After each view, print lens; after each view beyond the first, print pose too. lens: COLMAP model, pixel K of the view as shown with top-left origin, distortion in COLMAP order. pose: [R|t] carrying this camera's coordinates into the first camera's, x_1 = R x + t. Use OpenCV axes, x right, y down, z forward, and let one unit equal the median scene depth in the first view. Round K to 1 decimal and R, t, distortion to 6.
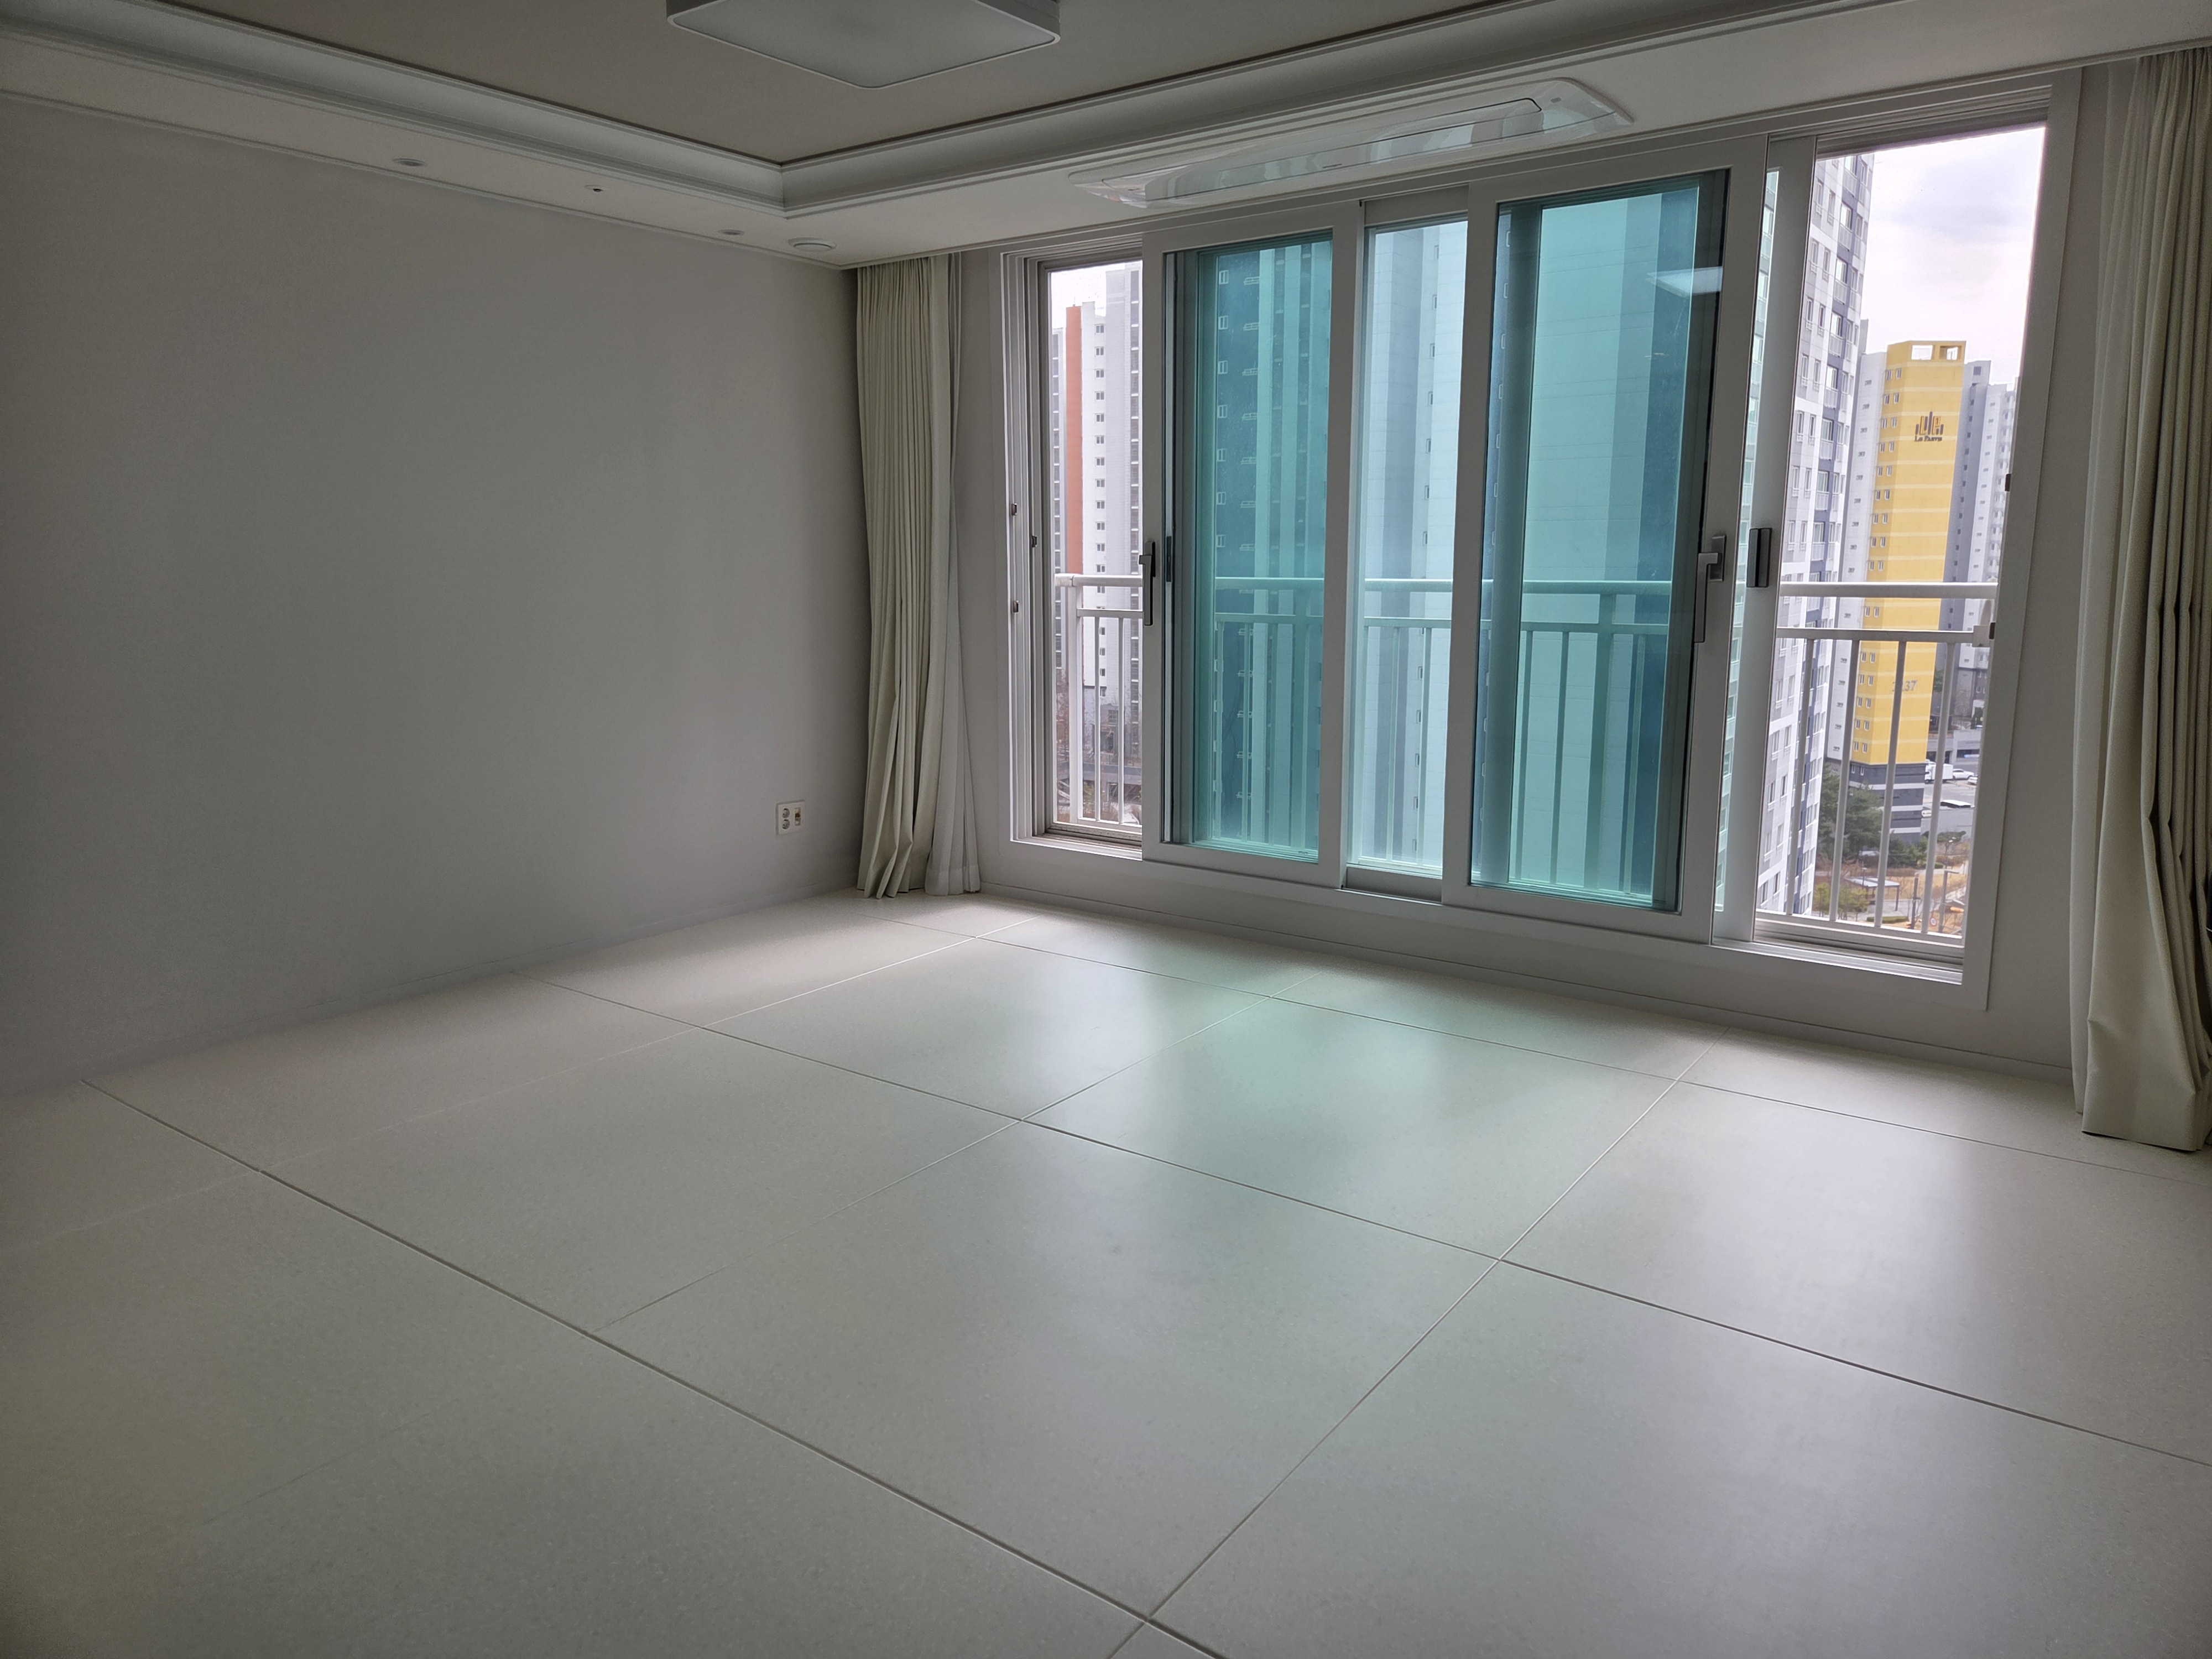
lens RADIAL K [[1475.3, 0, 1121.8], [0, 1475.3, 816.4], [0, 0, 1]] dist [0.061121, -0.036320]
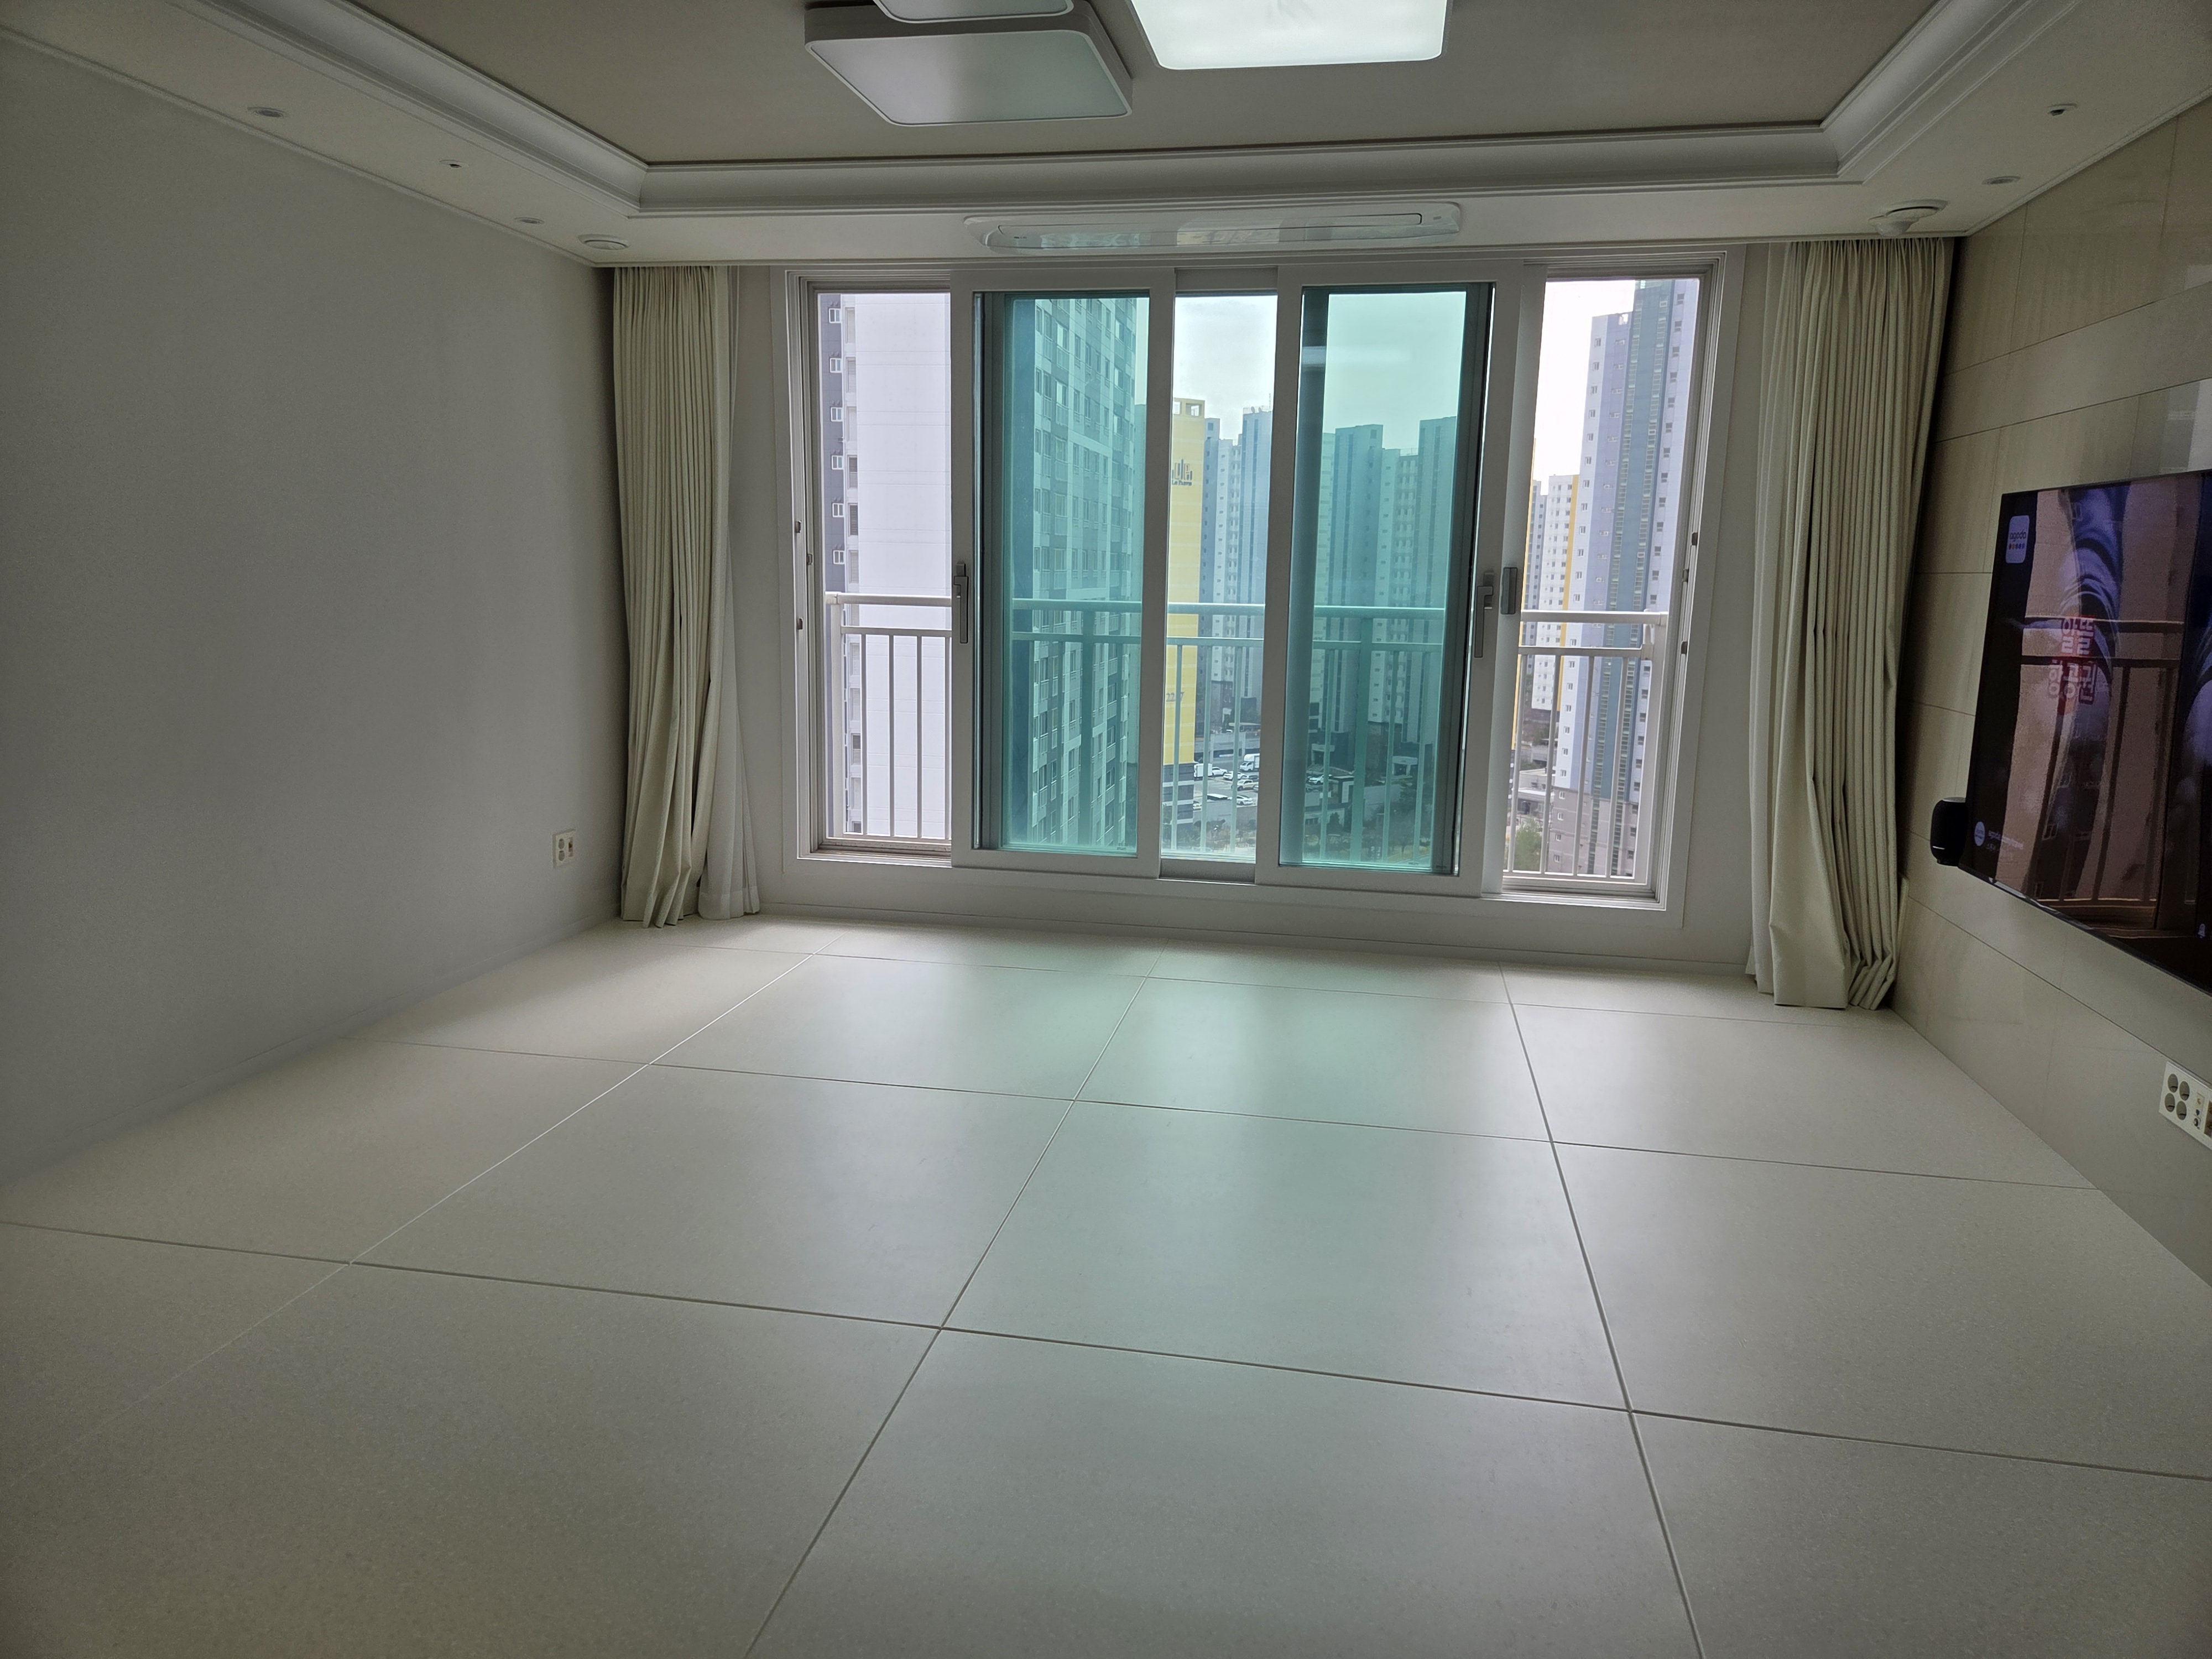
lens RADIAL K [[1468.7, 0, 1106.0], [0, 1468.7, 829.5], [0, 0, 1]] dist [0.060818, -0.035346]
pose [[0.902658, -0.055013, 0.426828, -0.329943], [0.055789, 0.998385, 0.010697, -0.001858], [-0.426727, 0.014157, 0.904270, 0.009512]]
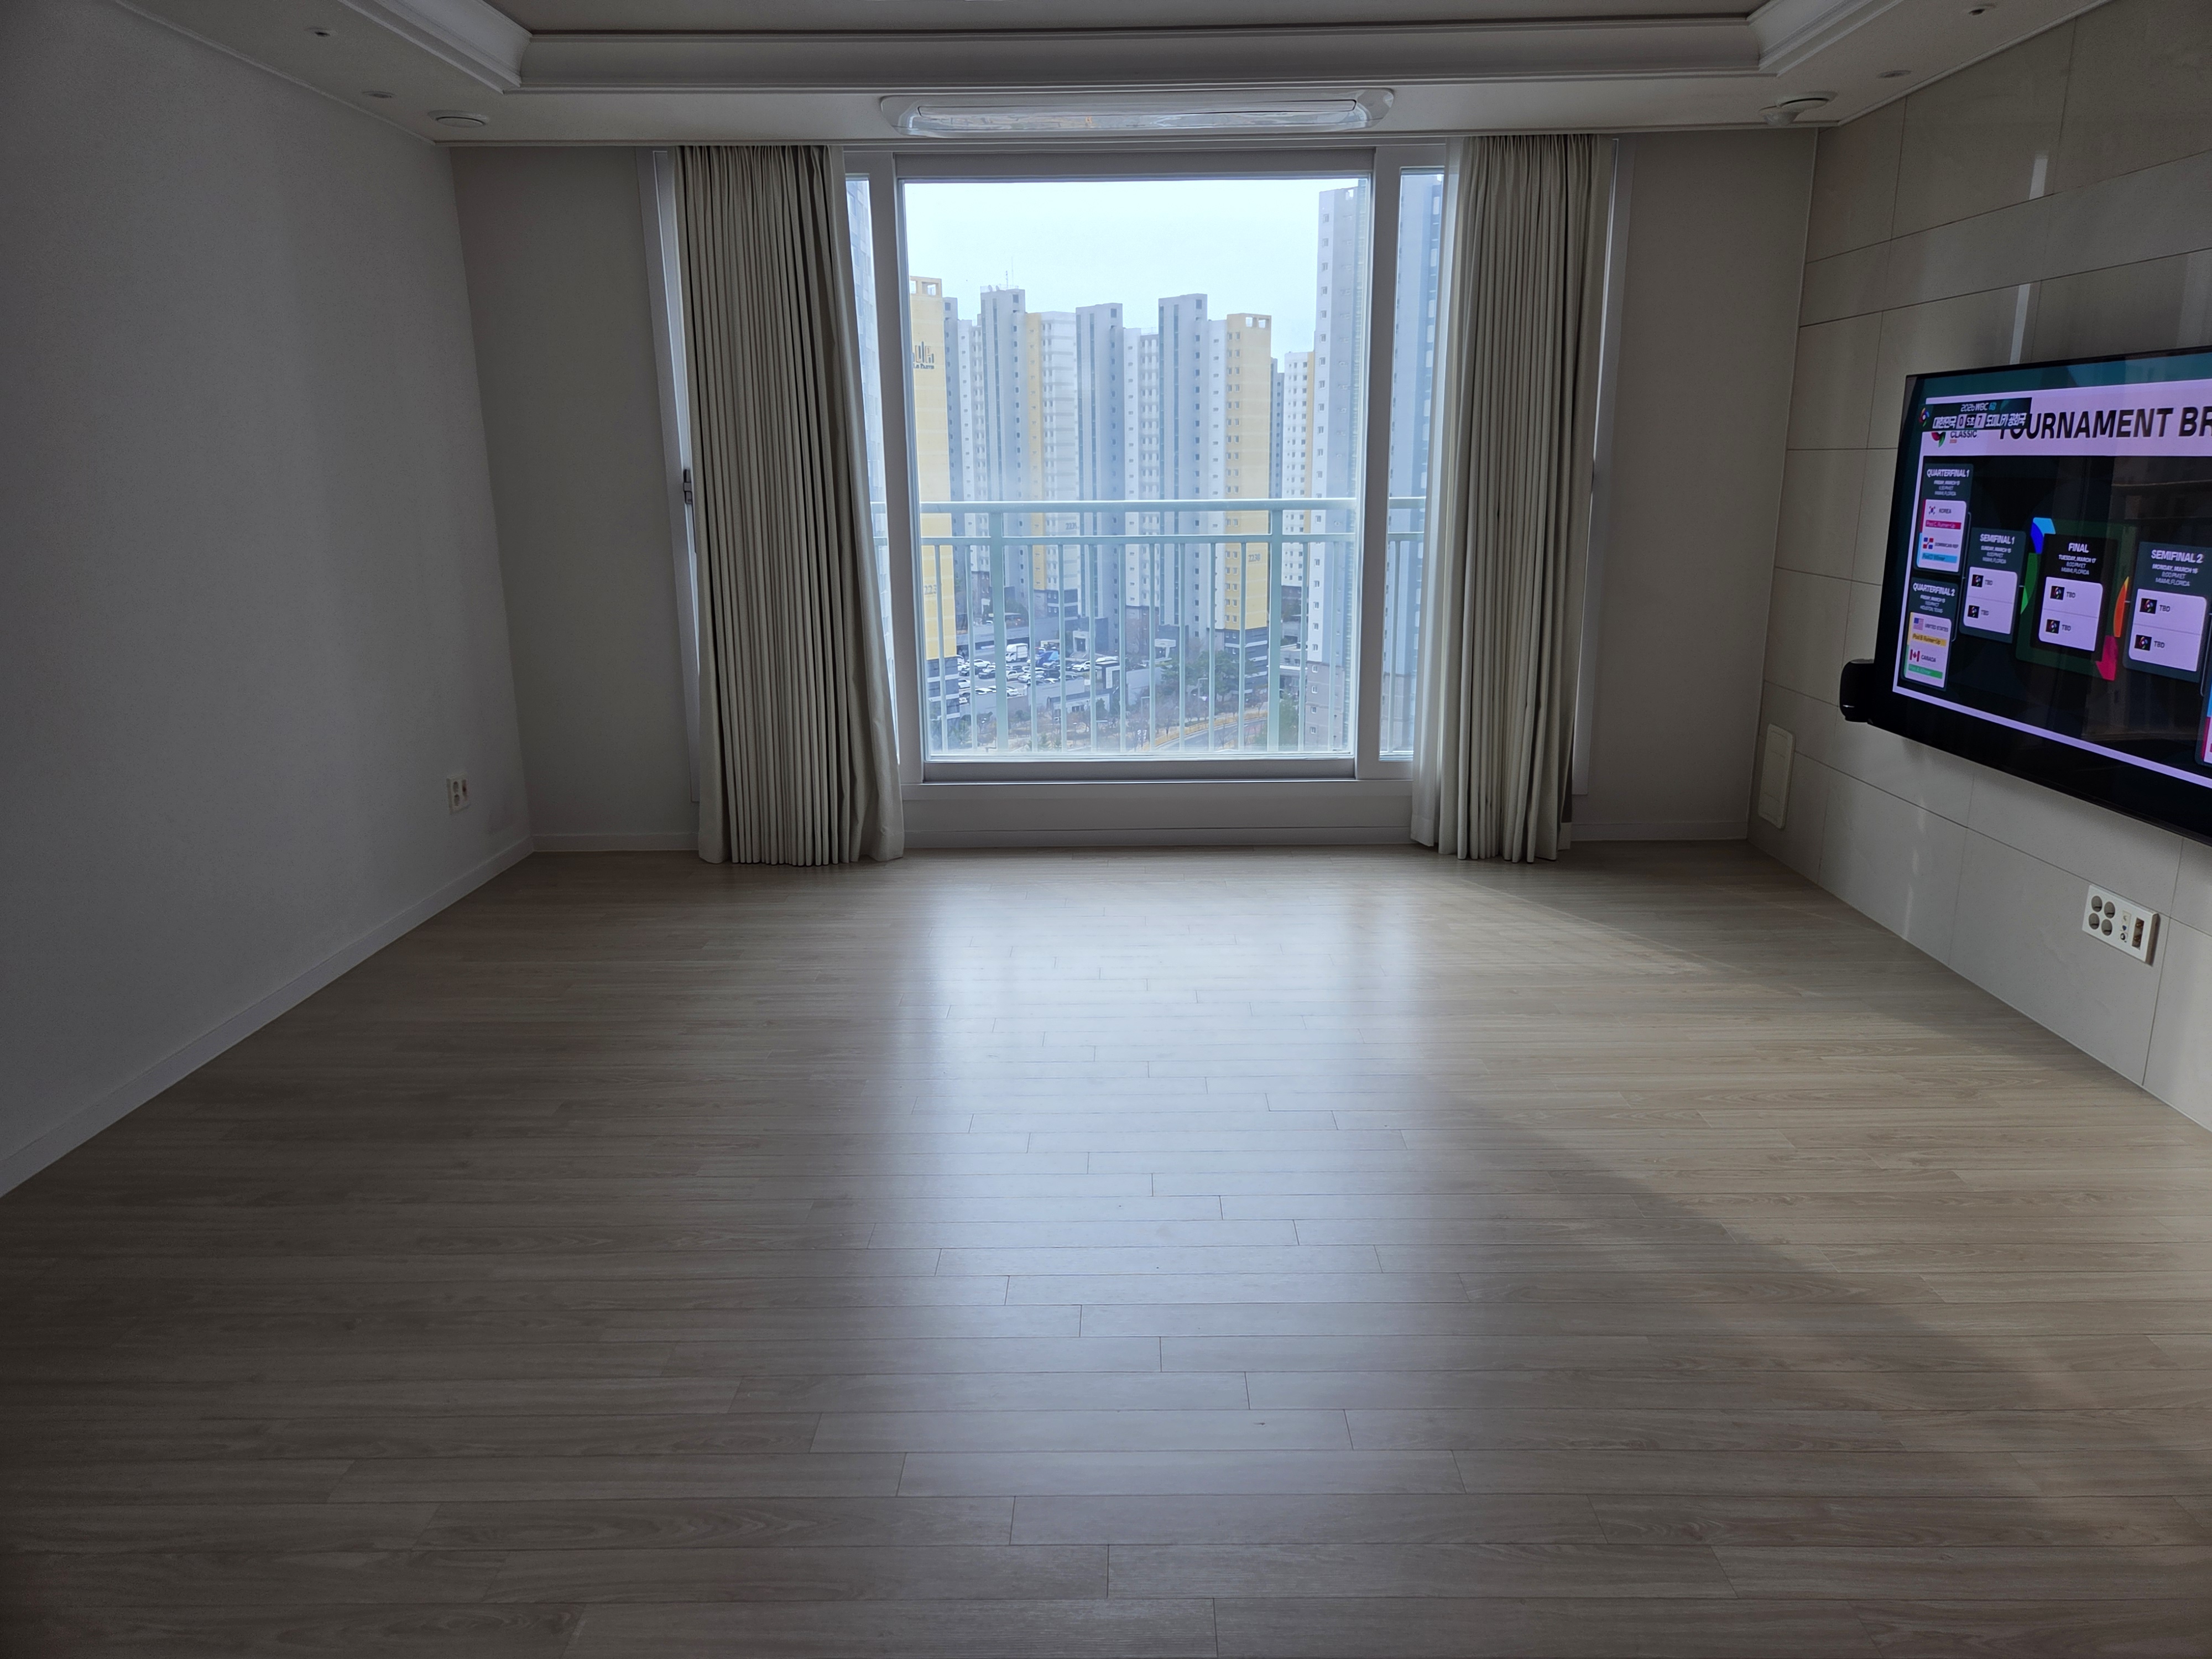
lens RADIAL K [[1475.3, 0, 1121.8], [0, 1475.3, 816.4], [0, 0, 1]] dist [0.061121, -0.036320]
pose [[0.811581, -0.143731, 0.566284, -0.426690], [0.113124, 0.989583, 0.089044, -0.019160], [-0.573184, -0.008206, 0.819386, 0.065295]]
